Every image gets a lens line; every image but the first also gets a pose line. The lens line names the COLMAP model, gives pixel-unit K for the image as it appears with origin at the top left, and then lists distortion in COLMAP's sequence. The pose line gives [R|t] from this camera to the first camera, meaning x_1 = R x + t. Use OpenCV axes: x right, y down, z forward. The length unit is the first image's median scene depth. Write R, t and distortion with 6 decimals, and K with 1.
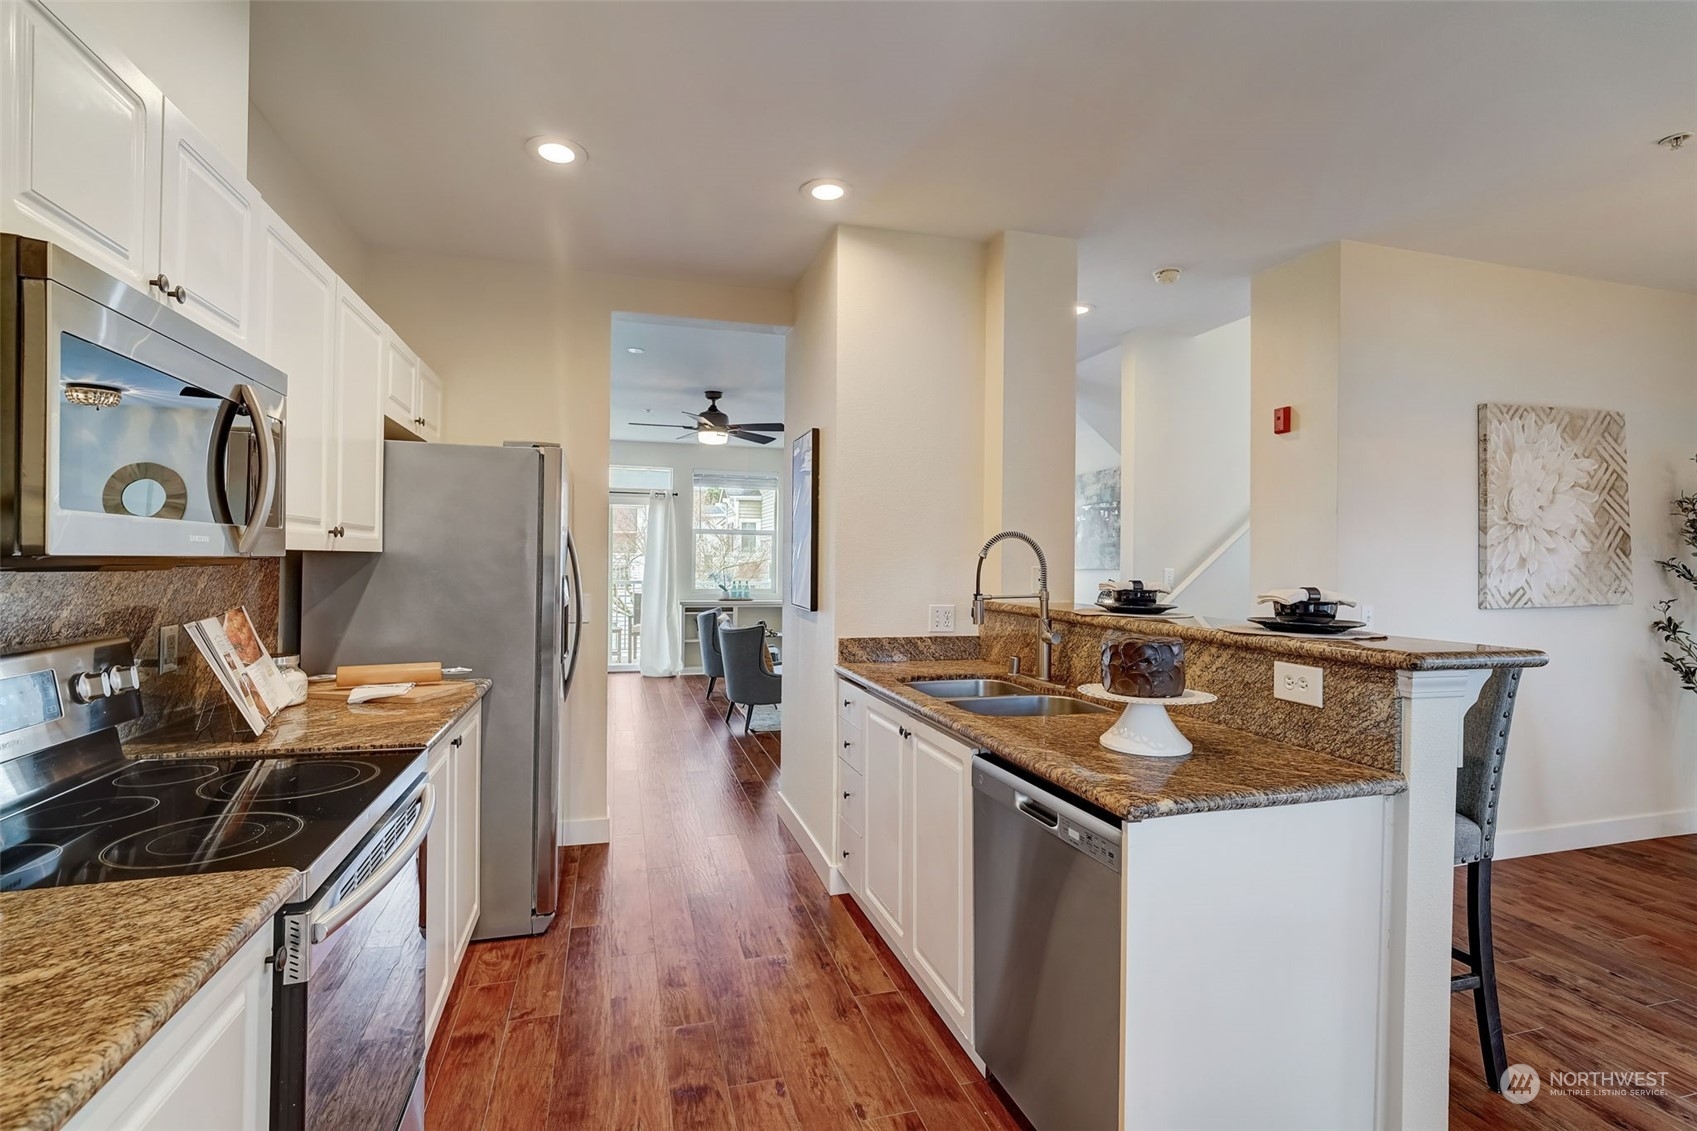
lens RADIAL K [[800.0, 0, 852.8], [0, 800.0, 559.0], [0, 0, 1]] dist [-0.002352, 0.001001]
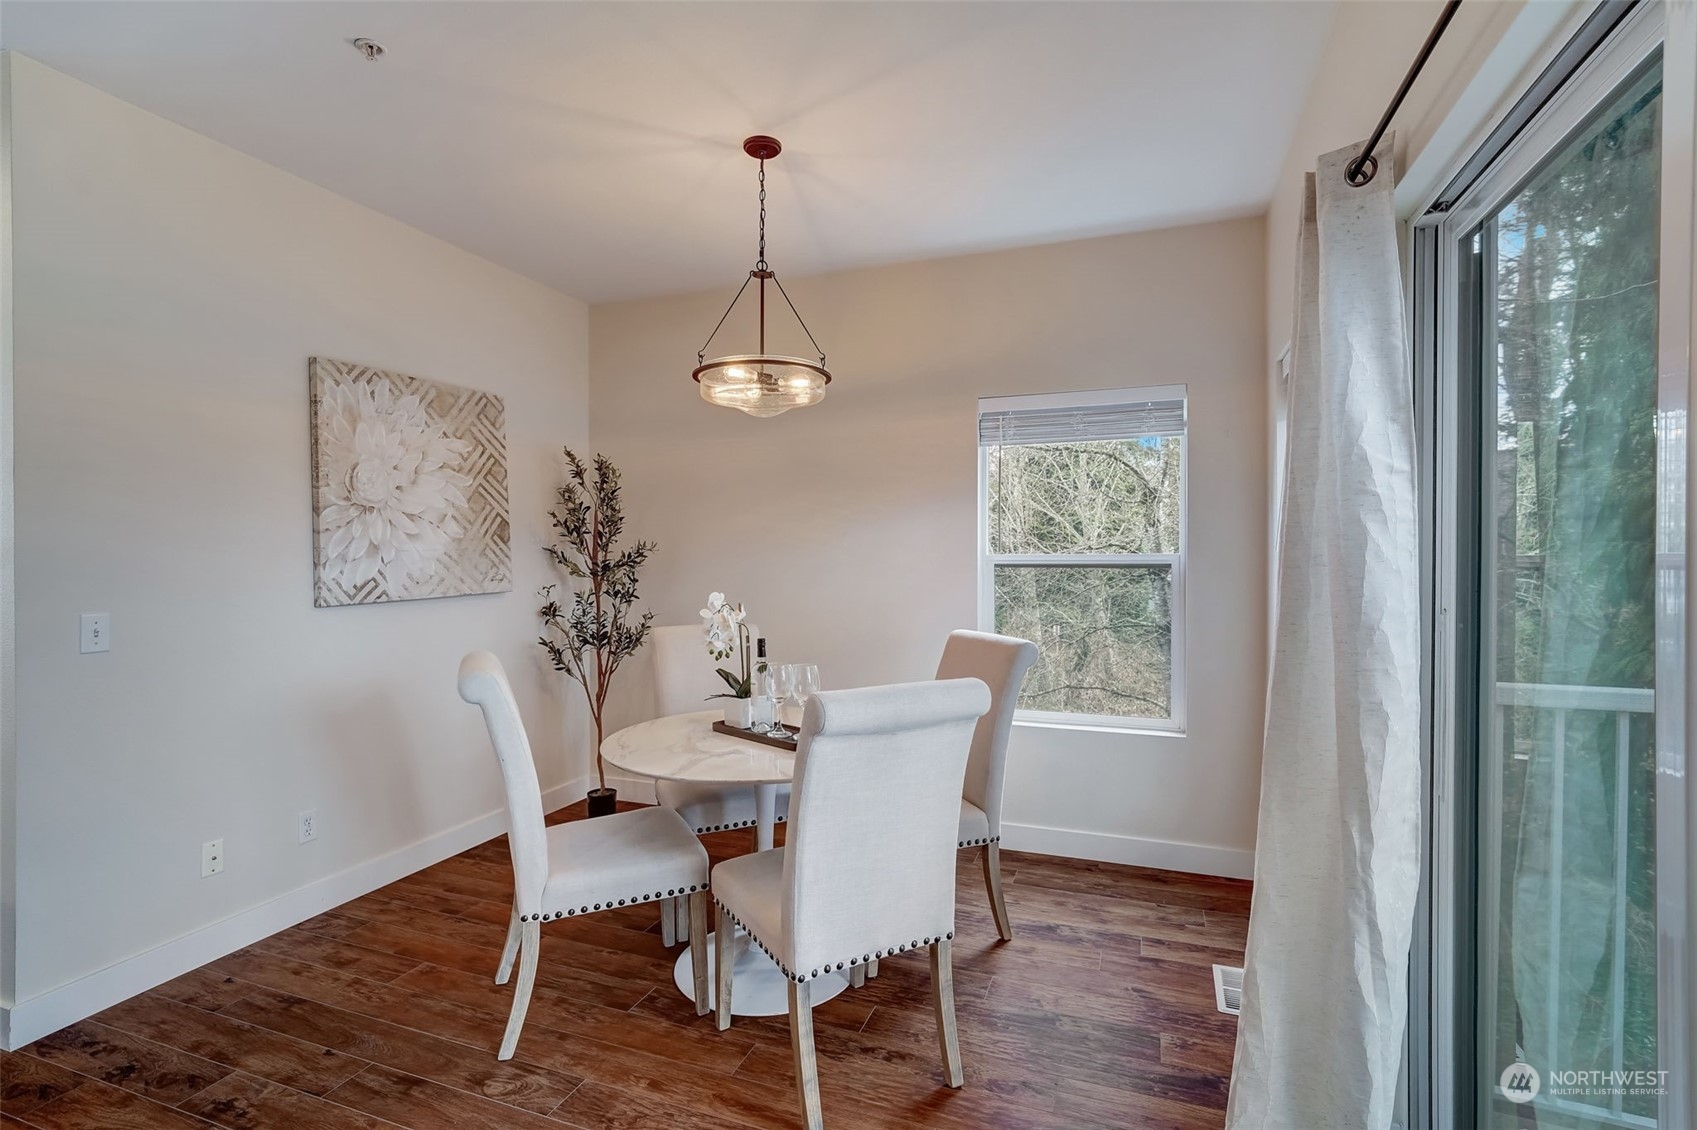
lens RADIAL K [[800.0, 0, 852.8], [0, 800.0, 558.5], [0, 0, 1]] dist [-0.002352, 0.001001]
pose [[0.611423, -0.014654, 0.791168, 0.464577], [0.005768, 0.999884, 0.014062, 0.004235], [-0.791283, -0.004035, 0.611437, 0.057309]]
